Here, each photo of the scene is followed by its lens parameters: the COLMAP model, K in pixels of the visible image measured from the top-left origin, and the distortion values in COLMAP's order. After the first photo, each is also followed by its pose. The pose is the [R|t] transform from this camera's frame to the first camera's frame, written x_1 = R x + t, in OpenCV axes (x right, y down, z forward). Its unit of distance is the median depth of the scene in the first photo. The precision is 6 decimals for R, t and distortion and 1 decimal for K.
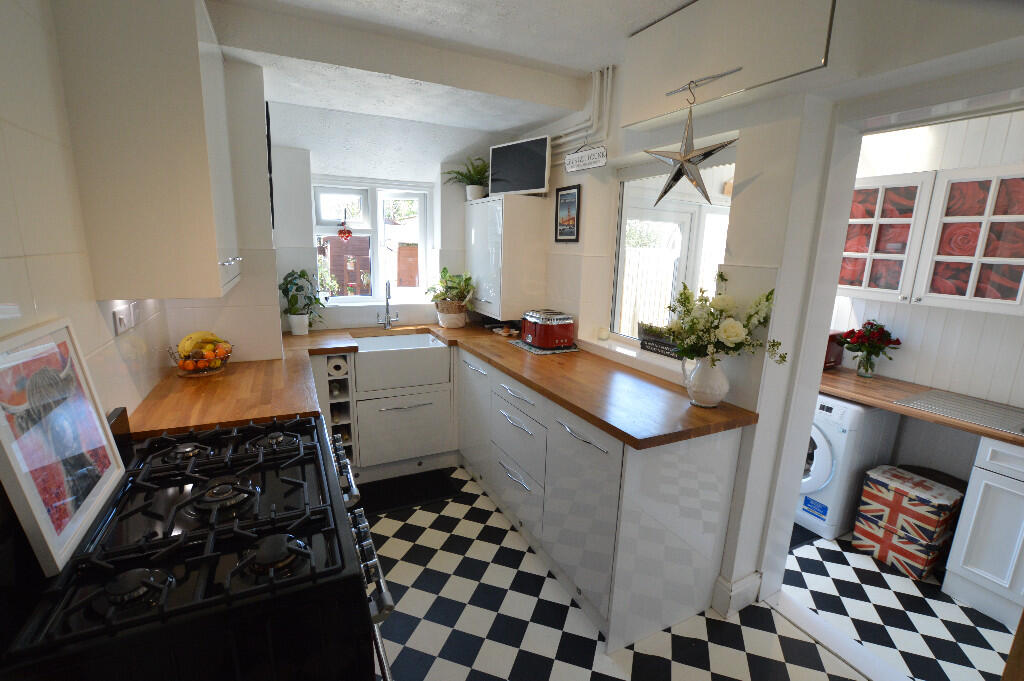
lens RADIAL K [[464.5, 0, 514.1], [0, 464.5, 341.4], [0, 0, 1]] dist [-0.017009, -0.000812]
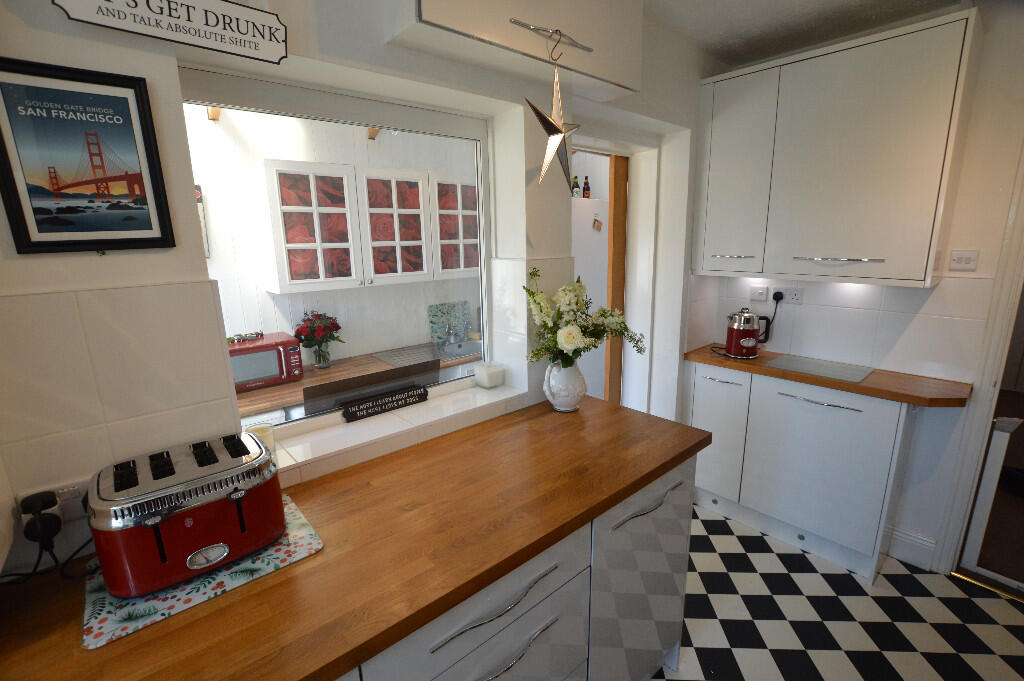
lens RADIAL K [[464.5, 0, 517.2], [0, 464.5, 343.4], [0, 0, 1]] dist [-0.017009, -0.000812]
pose [[-0.262048, -0.239006, 0.934990, -0.309513], [0.212667, 0.930728, 0.297520, -0.210434], [-0.941331, 0.276806, -0.193066, 0.911962]]
